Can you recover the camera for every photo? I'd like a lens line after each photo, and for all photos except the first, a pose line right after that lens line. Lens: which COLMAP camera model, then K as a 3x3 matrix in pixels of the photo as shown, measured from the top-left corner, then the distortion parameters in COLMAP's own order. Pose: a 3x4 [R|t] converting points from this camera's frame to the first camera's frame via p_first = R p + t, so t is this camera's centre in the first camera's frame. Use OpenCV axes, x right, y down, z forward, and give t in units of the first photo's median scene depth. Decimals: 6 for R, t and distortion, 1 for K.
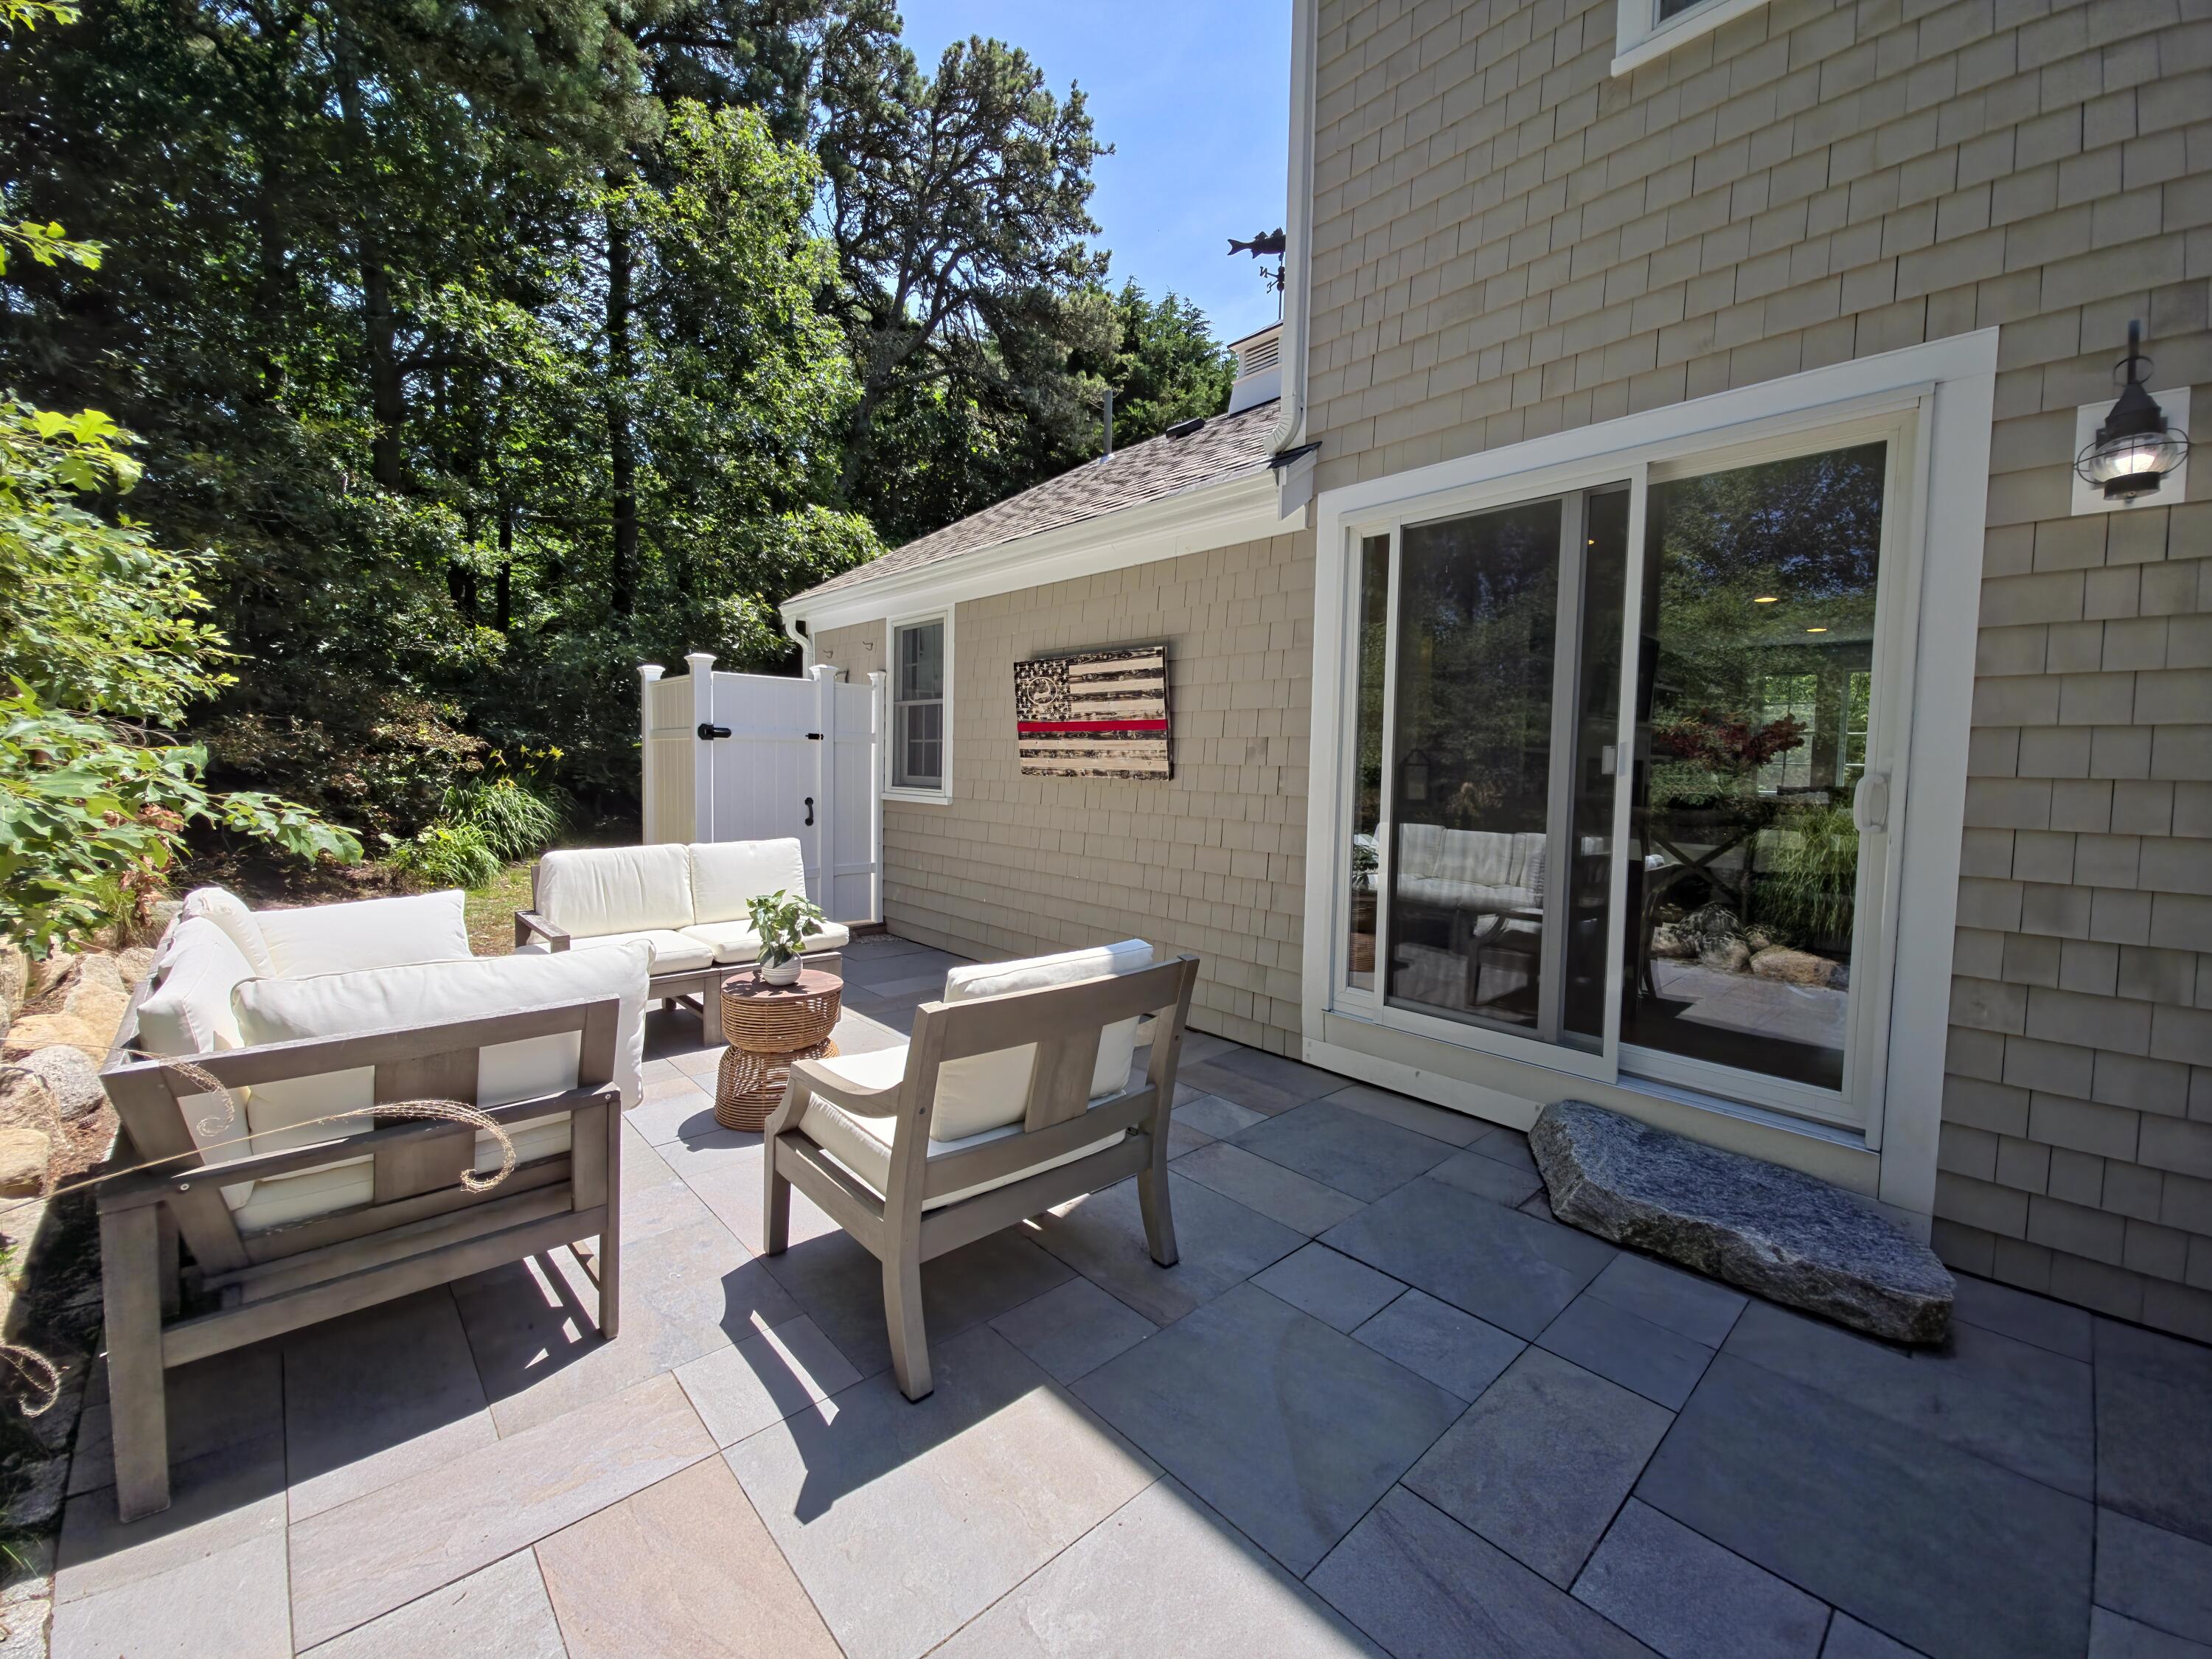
lens RADIAL K [[889.1, 0, 1113.6], [0, 889.1, 819.9], [0, 0, 1]] dist [0.002567, 0.000035]
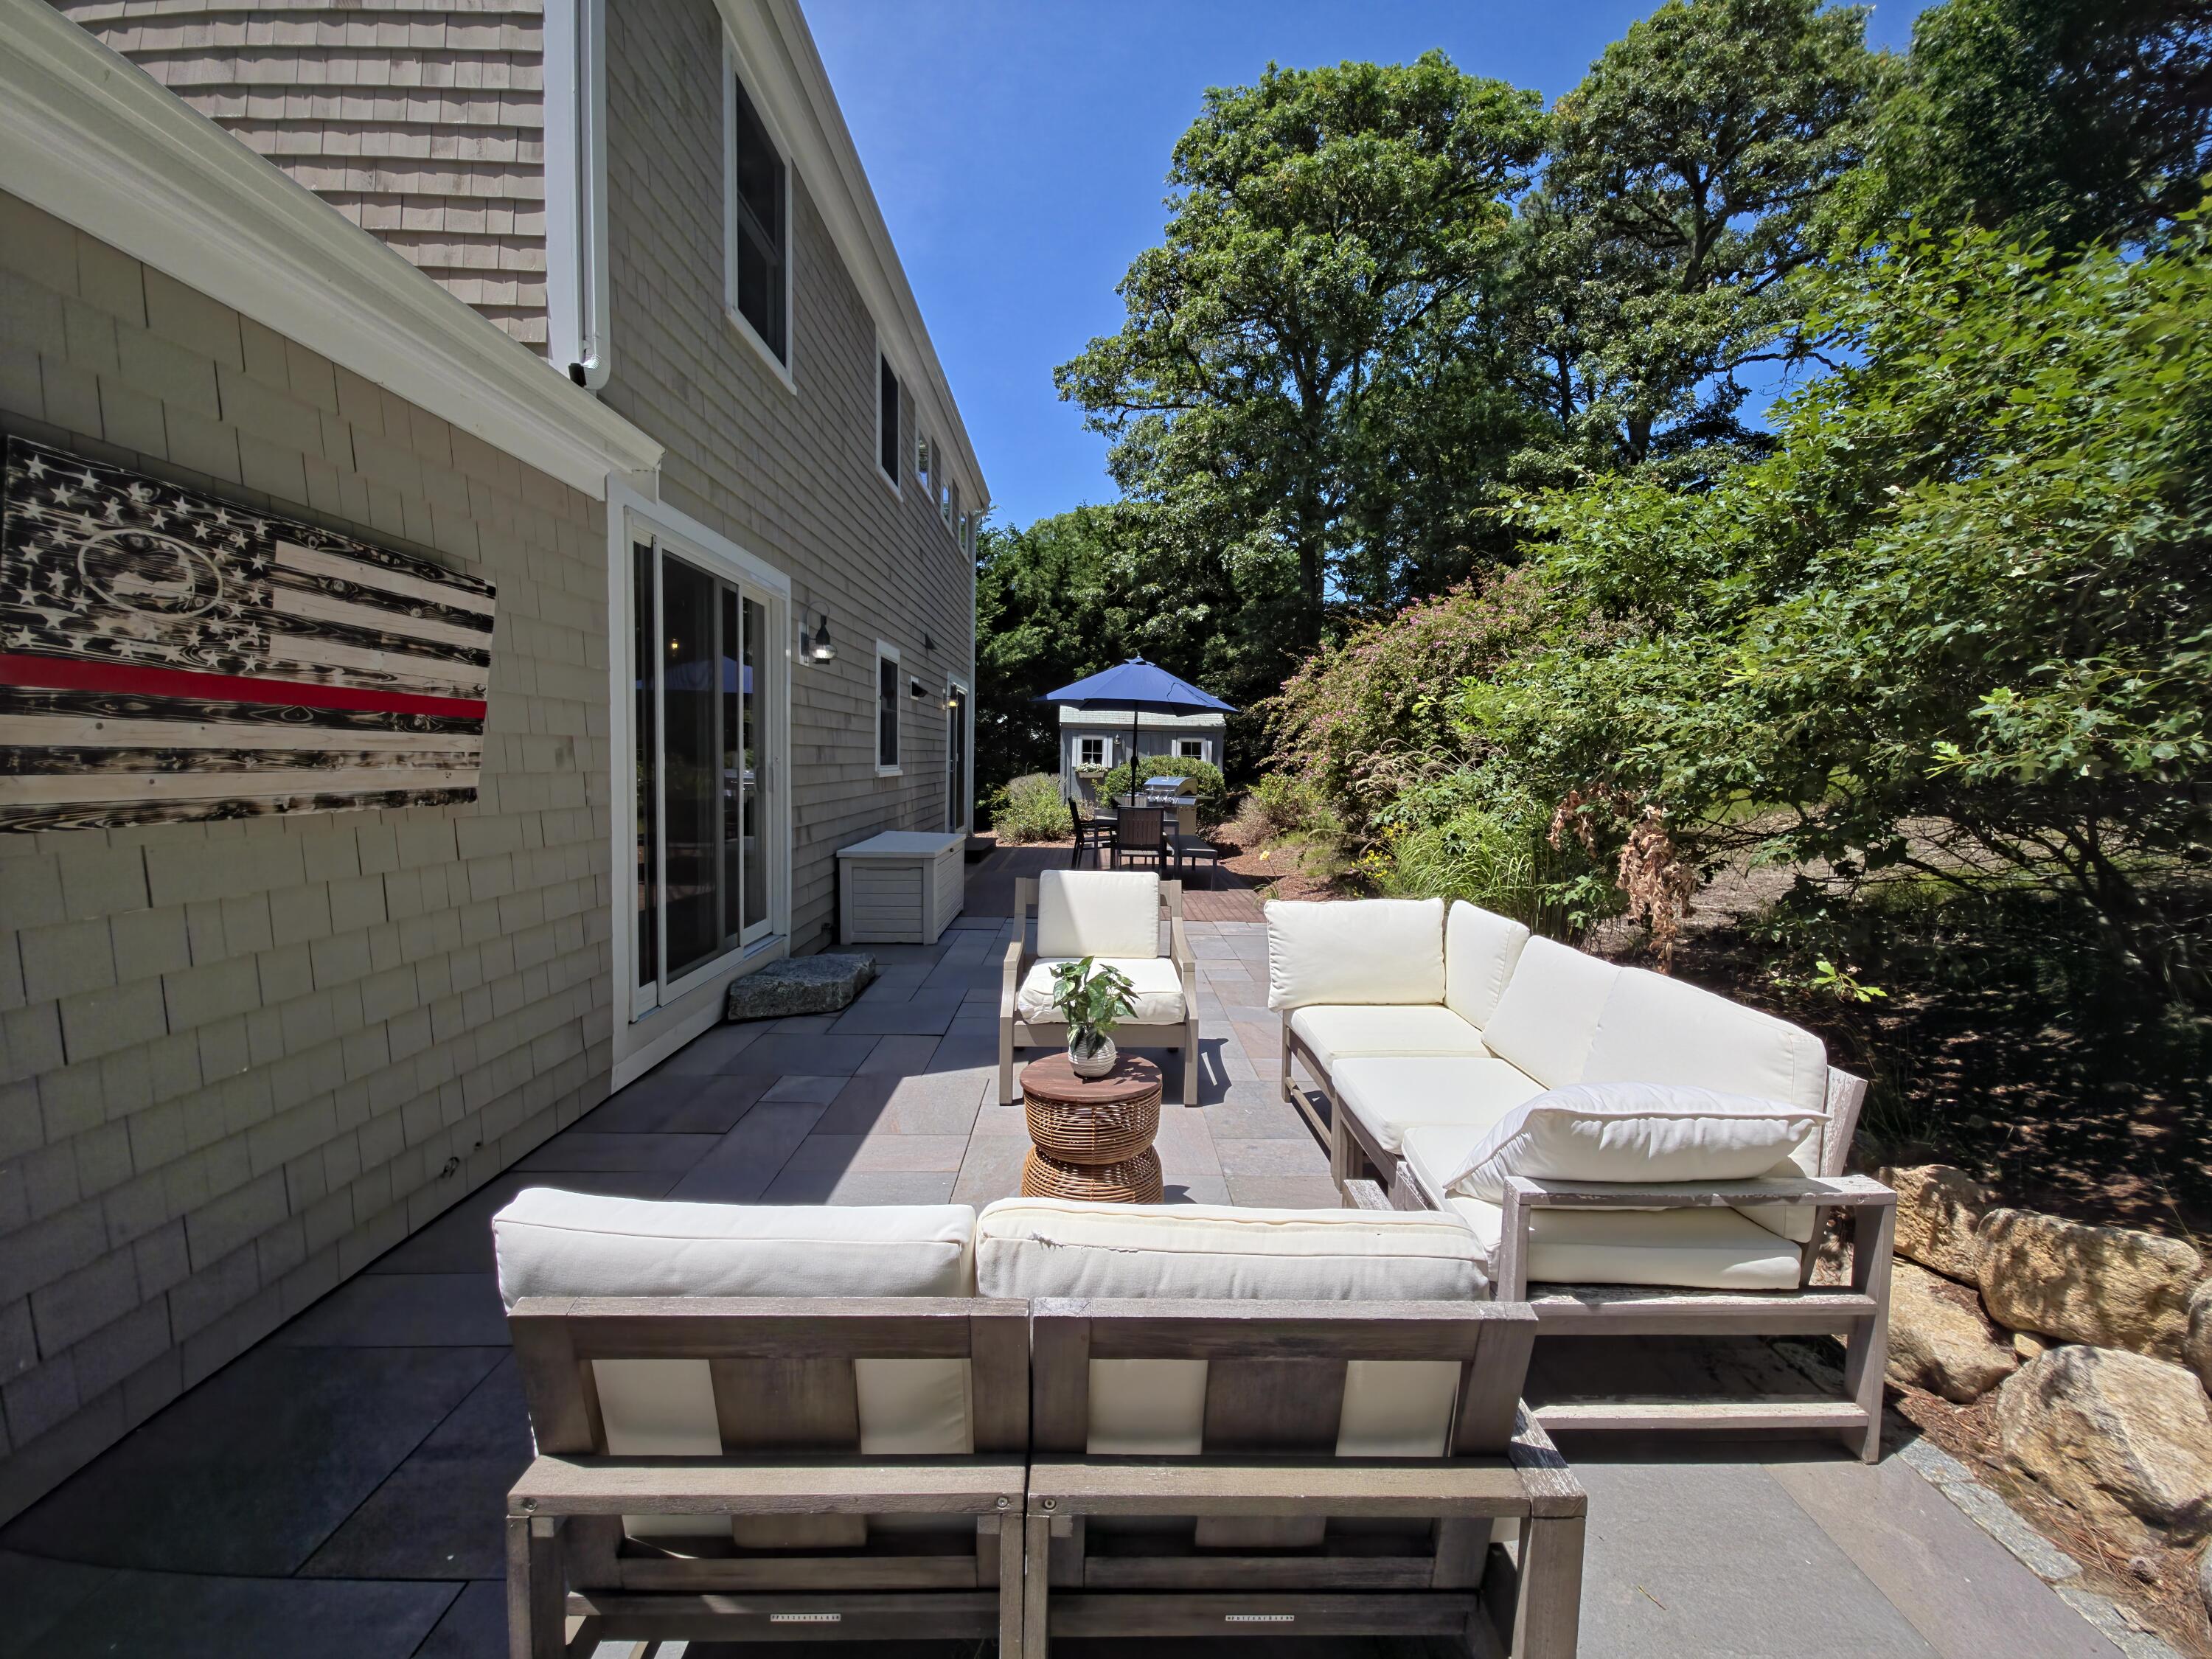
lens RADIAL K [[889.1, 0, 1107.2], [0, 889.1, 831.2], [0, 0, 1]] dist [0.002567, 0.000035]
pose [[-0.750016, -0.092115, 0.654973, -0.605701], [0.002113, 0.989916, 0.141642, -0.100419], [-0.661416, 0.107618, -0.742258, 1.069195]]
